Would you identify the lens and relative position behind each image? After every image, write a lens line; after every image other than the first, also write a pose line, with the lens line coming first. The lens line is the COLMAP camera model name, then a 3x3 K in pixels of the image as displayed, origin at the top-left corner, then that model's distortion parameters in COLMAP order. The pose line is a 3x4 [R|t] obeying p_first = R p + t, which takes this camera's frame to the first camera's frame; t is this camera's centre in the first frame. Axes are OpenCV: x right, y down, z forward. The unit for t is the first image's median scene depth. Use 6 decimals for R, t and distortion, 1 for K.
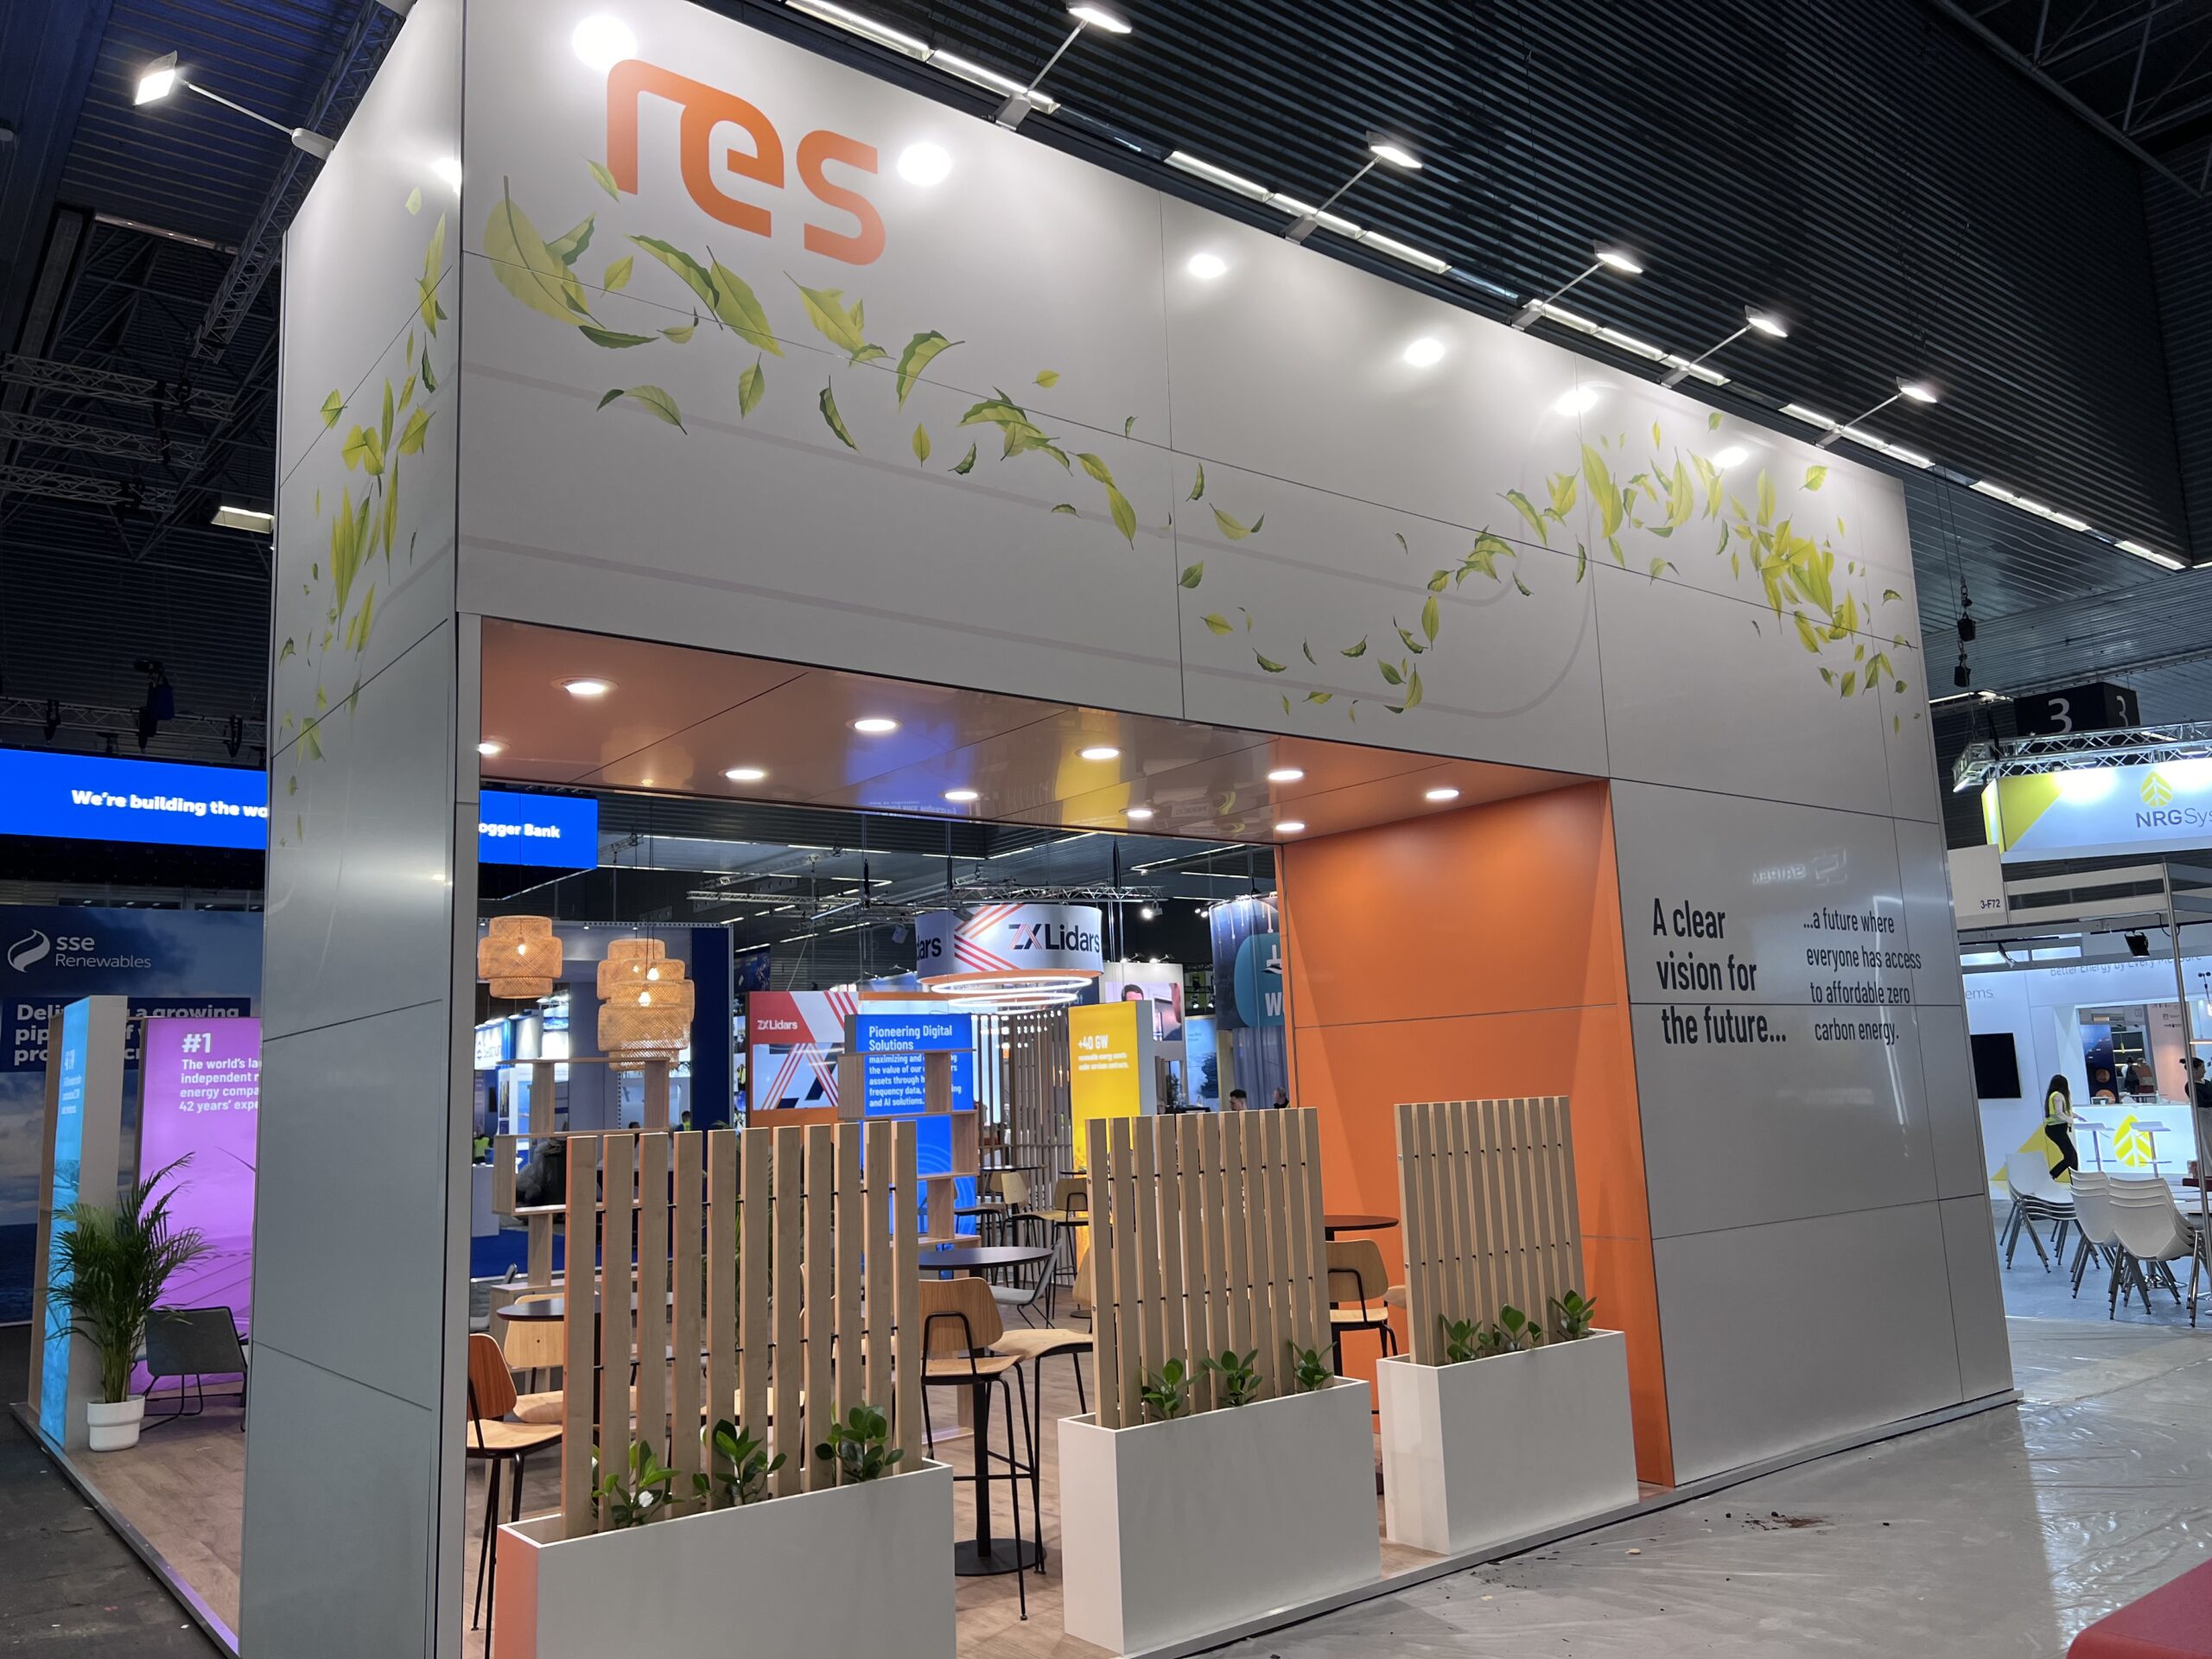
lens RADIAL K [[1653.6, 0, 1107.7], [0, 1653.6, 826.3], [0, 0, 1]] dist [0.086483, -0.106122]
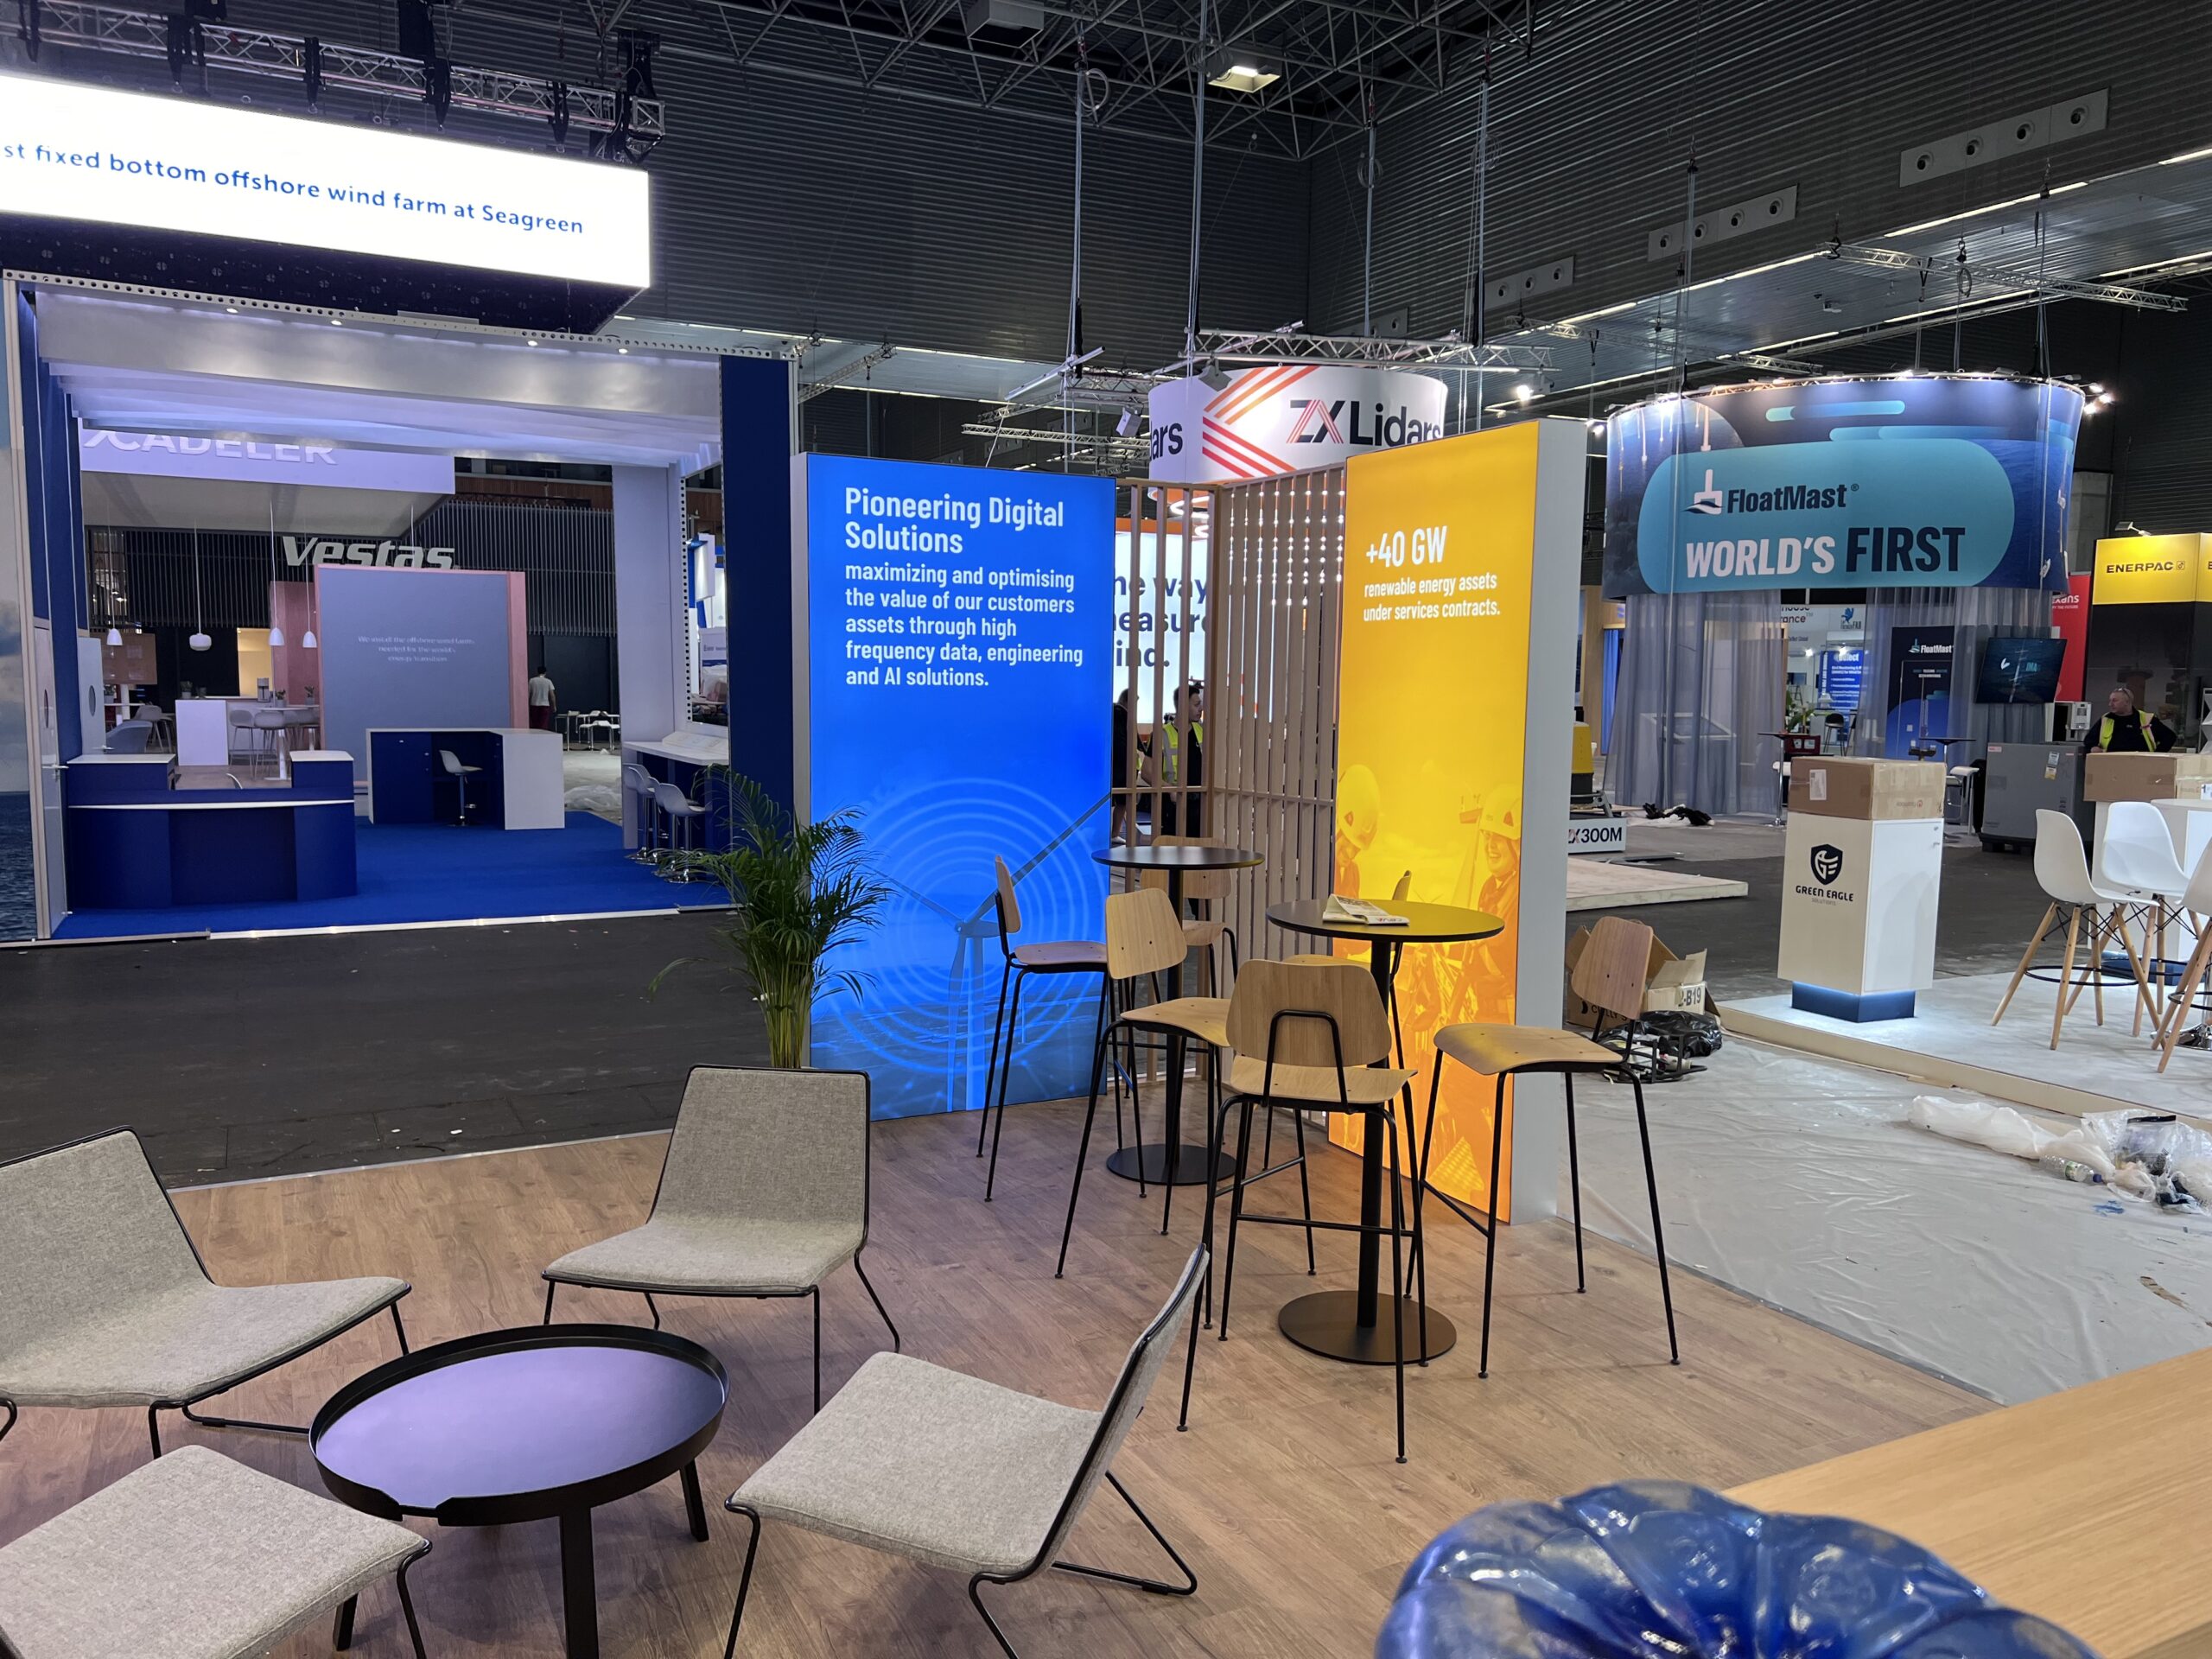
lens RADIAL K [[1653.6, 0, 1114.7], [0, 1653.6, 830.6], [0, 0, 1]] dist [0.086483, -0.106122]
pose [[0.980691, 0.067385, -0.183588, -0.000004], [-0.018794, 0.966891, 0.254496, 0.096635], [0.194659, -0.246131, 0.949488, 0.605649]]
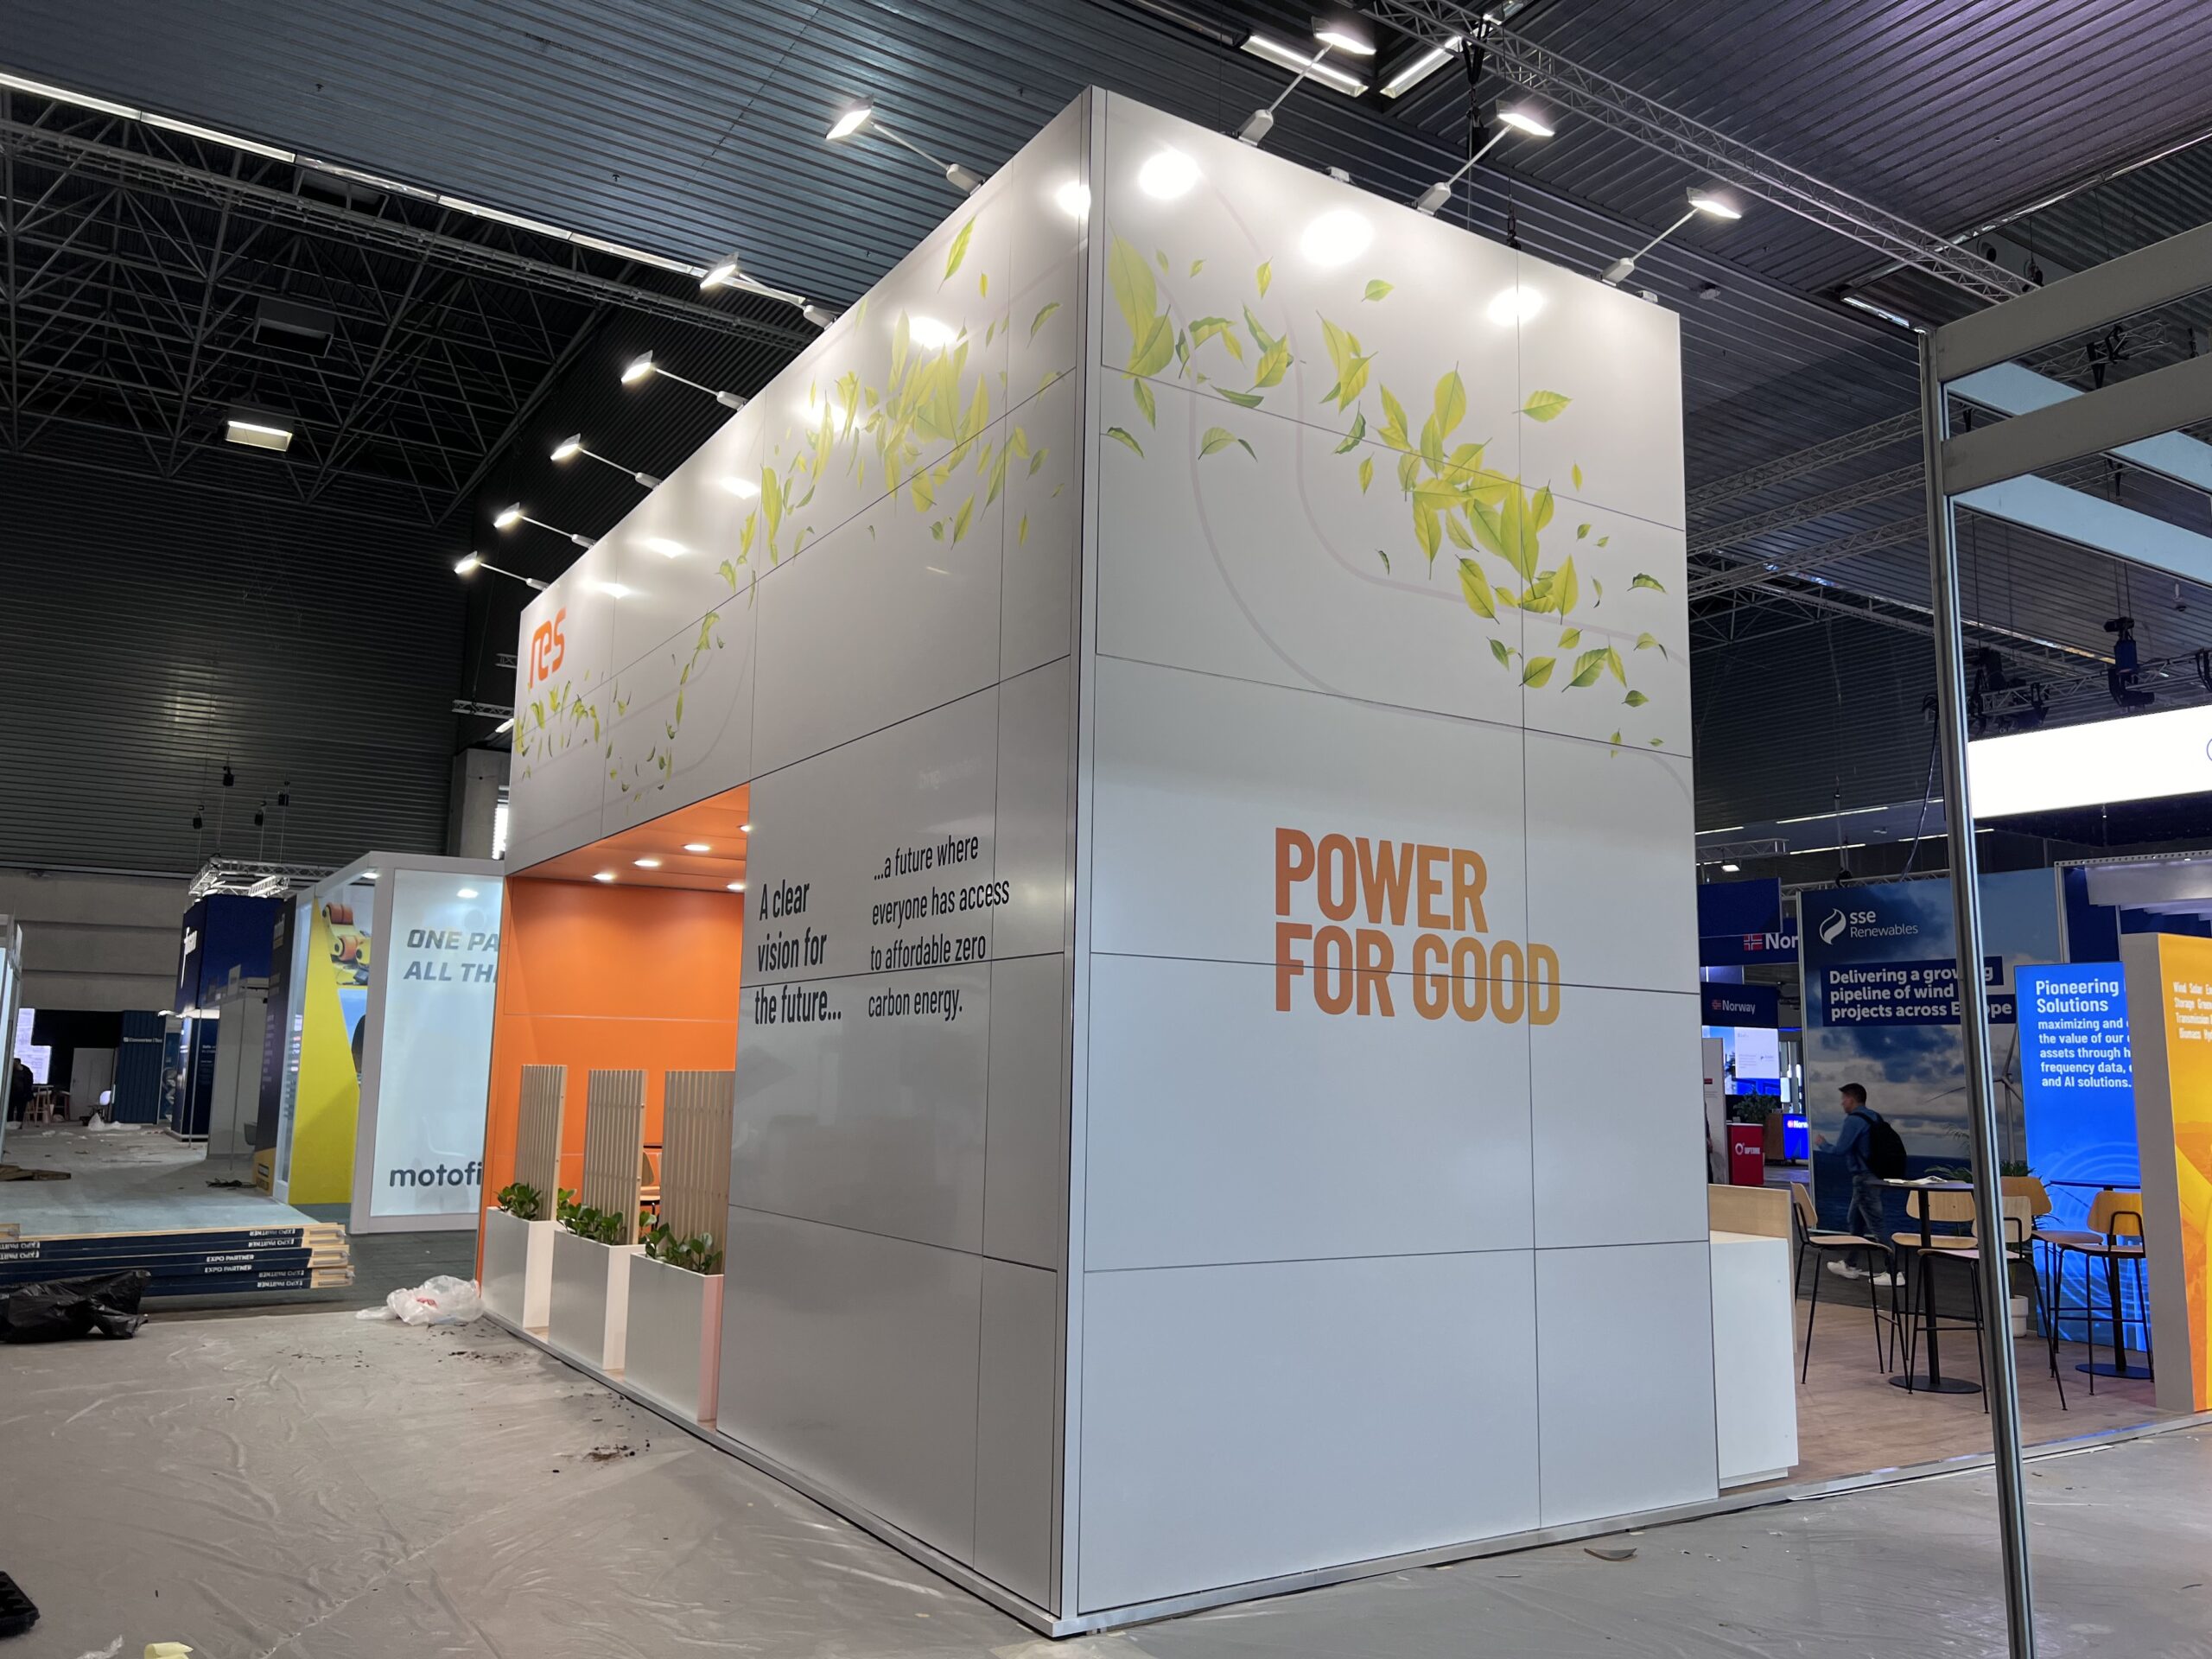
lens RADIAL K [[1653.6, 0, 1090.5], [0, 1653.6, 840.8], [0, 0, 1]] dist [0.086483, -0.106122]
pose [[-0.100248, -0.103032, -0.989613, 0.664632], [0.146863, 0.982196, -0.117138, 0.083578], [0.984064, -0.157081, -0.083332, 0.644223]]
